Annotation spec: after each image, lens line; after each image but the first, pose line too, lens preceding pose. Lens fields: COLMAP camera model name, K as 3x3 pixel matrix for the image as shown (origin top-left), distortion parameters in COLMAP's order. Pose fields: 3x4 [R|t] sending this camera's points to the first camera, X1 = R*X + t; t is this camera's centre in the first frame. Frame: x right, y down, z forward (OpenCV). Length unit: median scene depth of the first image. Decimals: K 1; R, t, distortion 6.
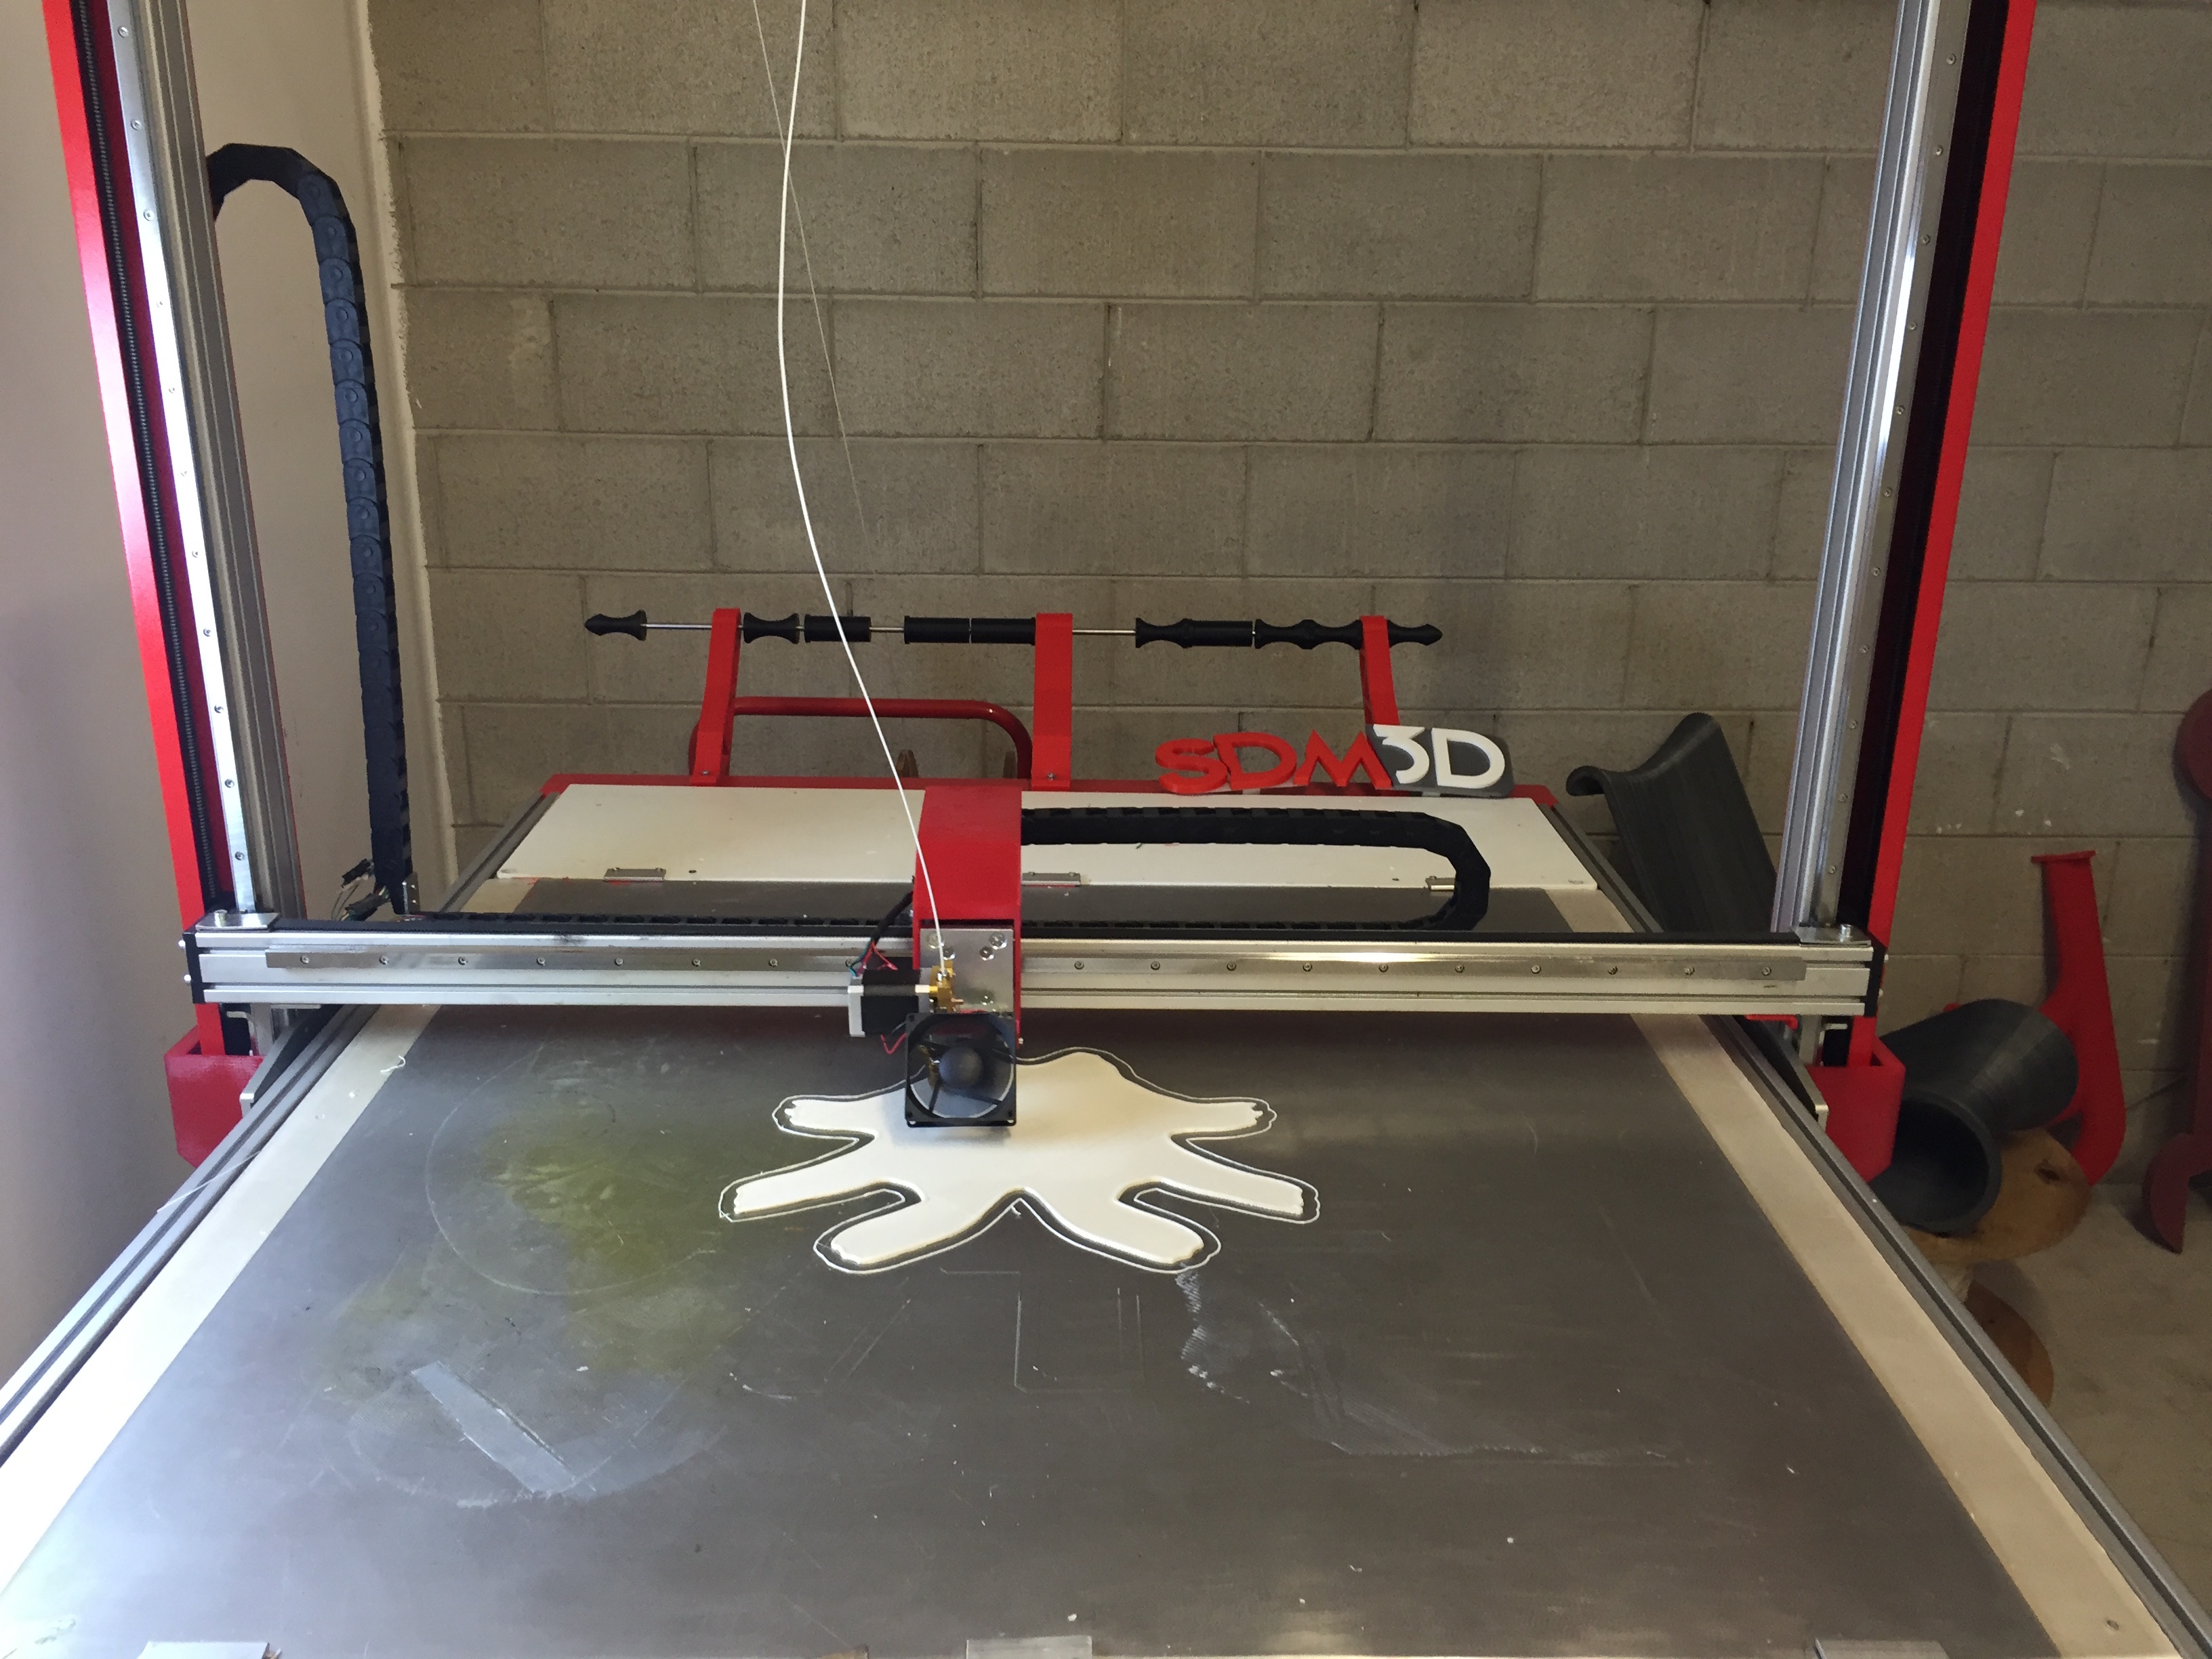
lens RADIAL K [[1877.9, 0, 1098.6], [0, 1877.9, 820.2], [0, 0, 1]] dist [0.038972, -0.082177]
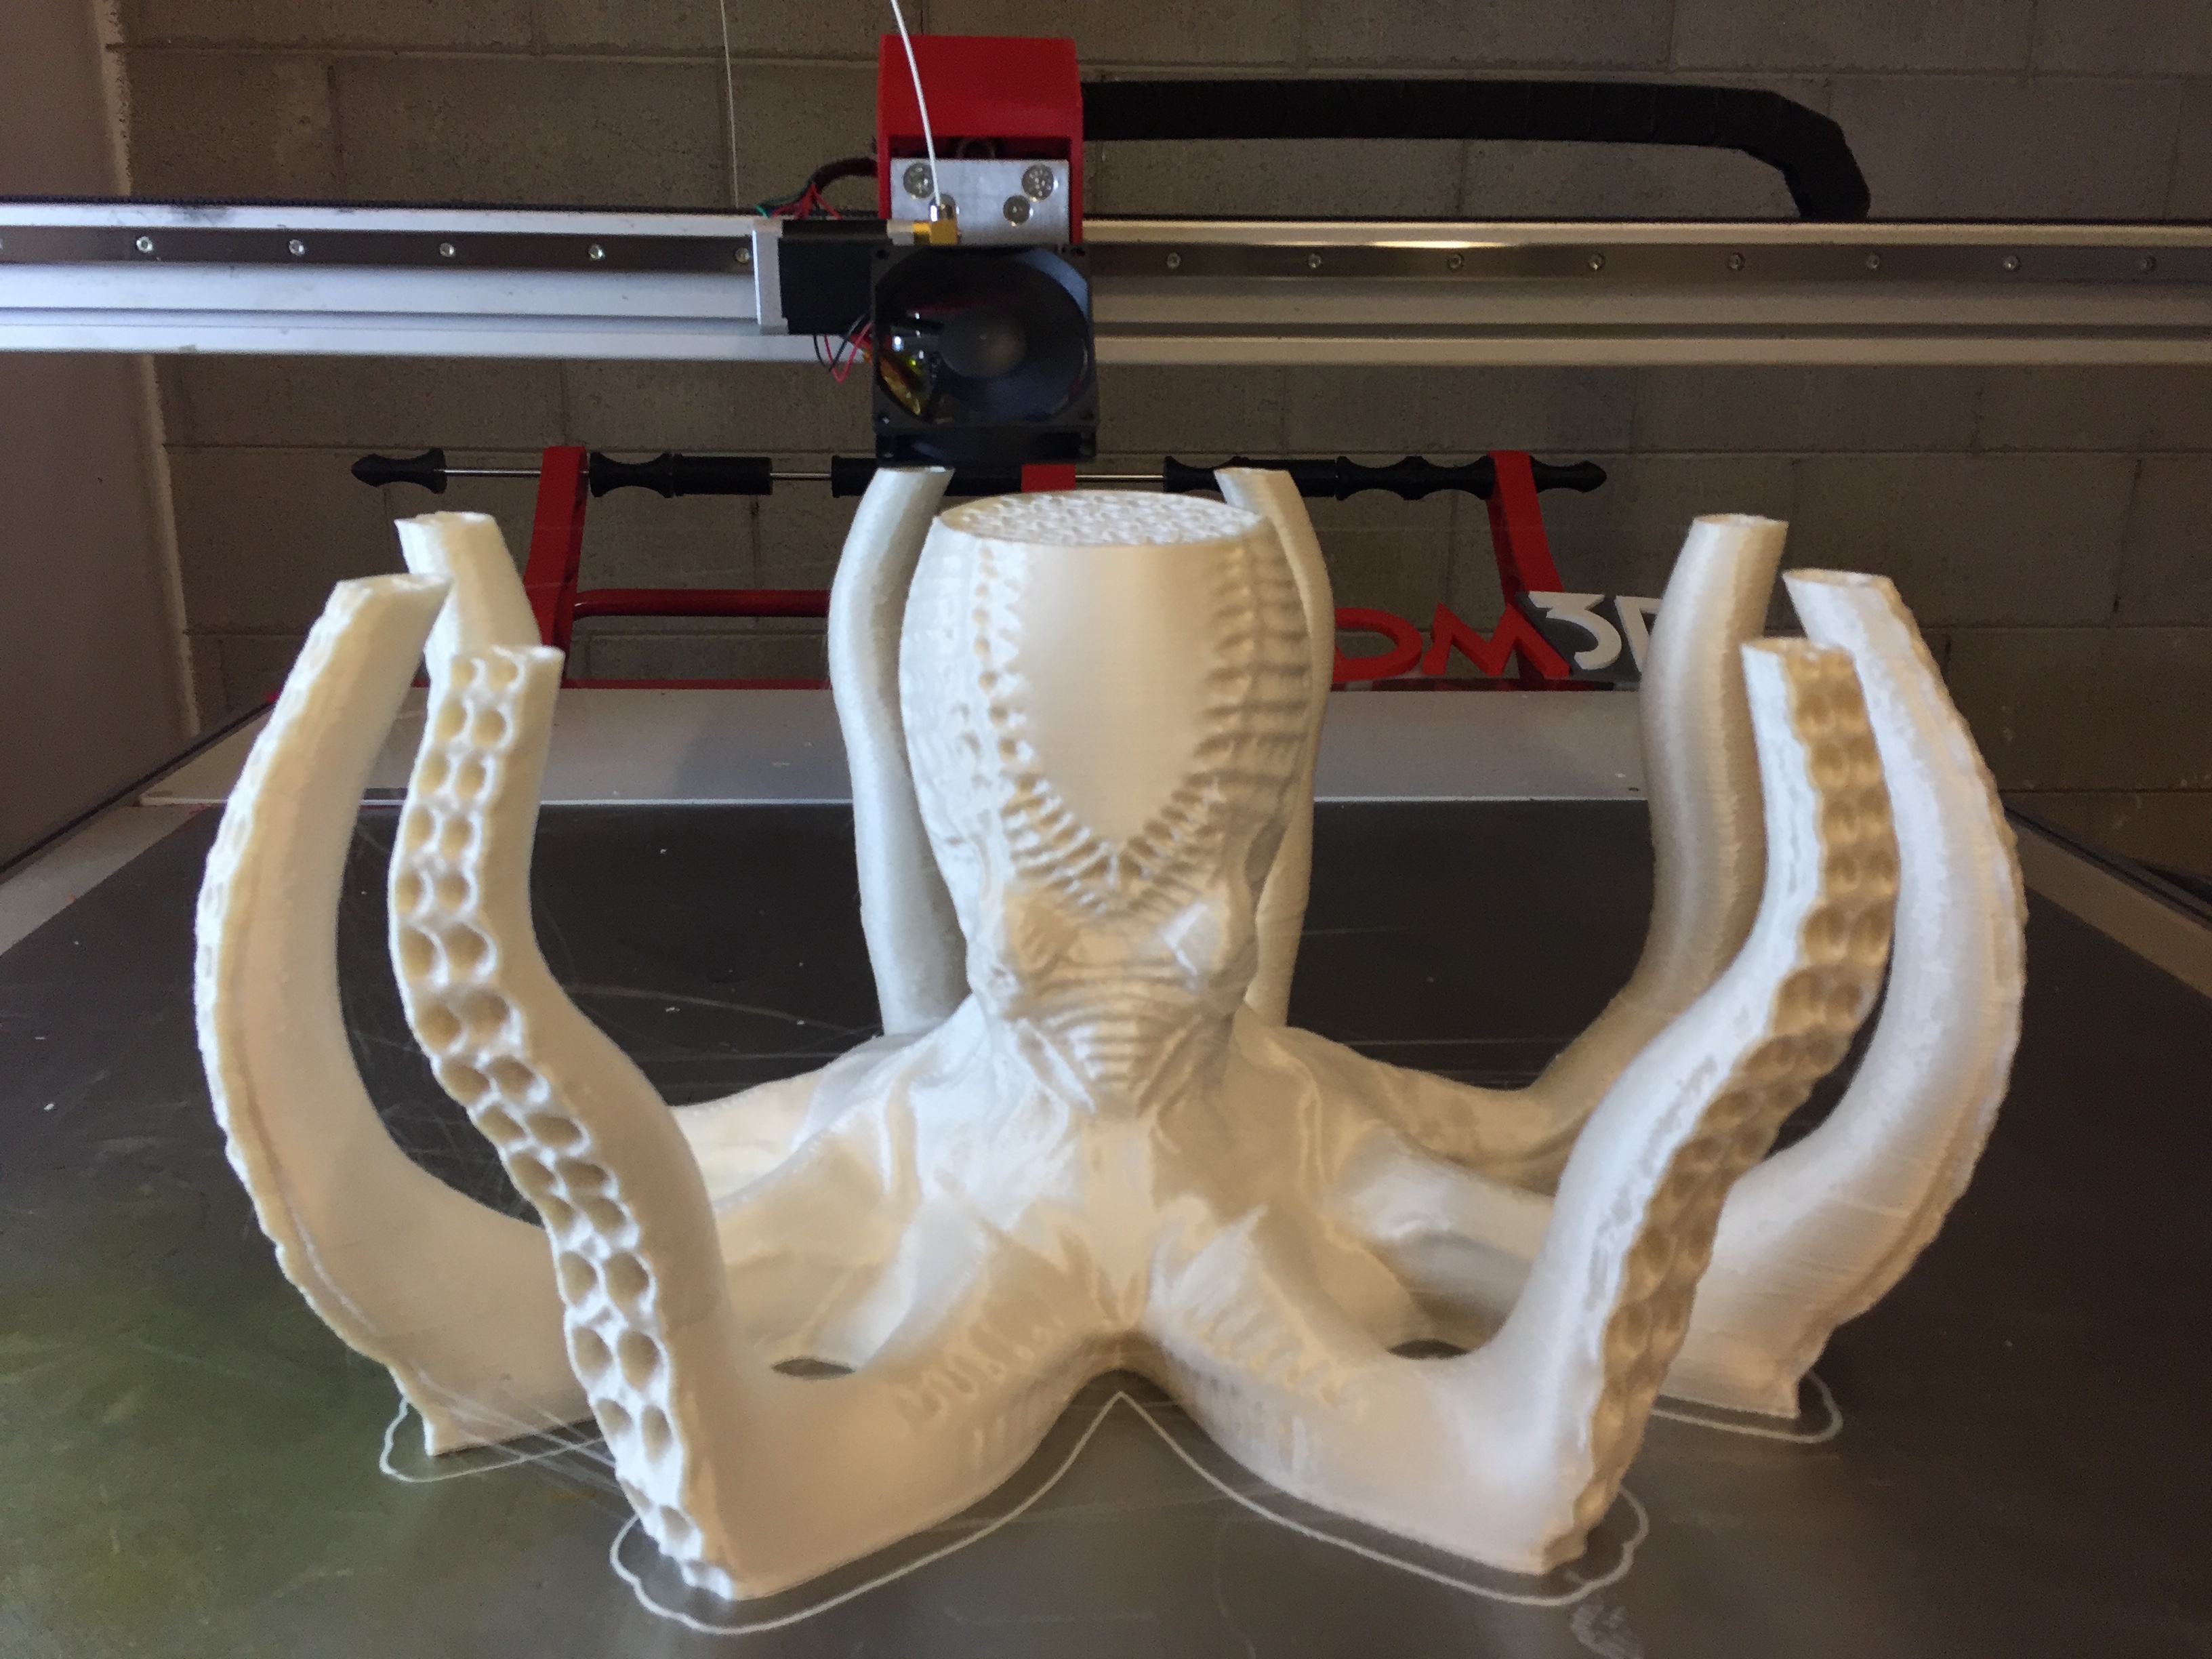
lens RADIAL K [[1877.9, 0, 1094.0], [0, 1877.9, 825.5], [0, 0, 1]] dist [0.038972, -0.082177]
pose [[0.999236, -0.018133, 0.034622, -0.032783], [0.019183, 0.999359, -0.030241, 0.047804], [-0.034051, 0.030882, 0.998943, 0.316793]]
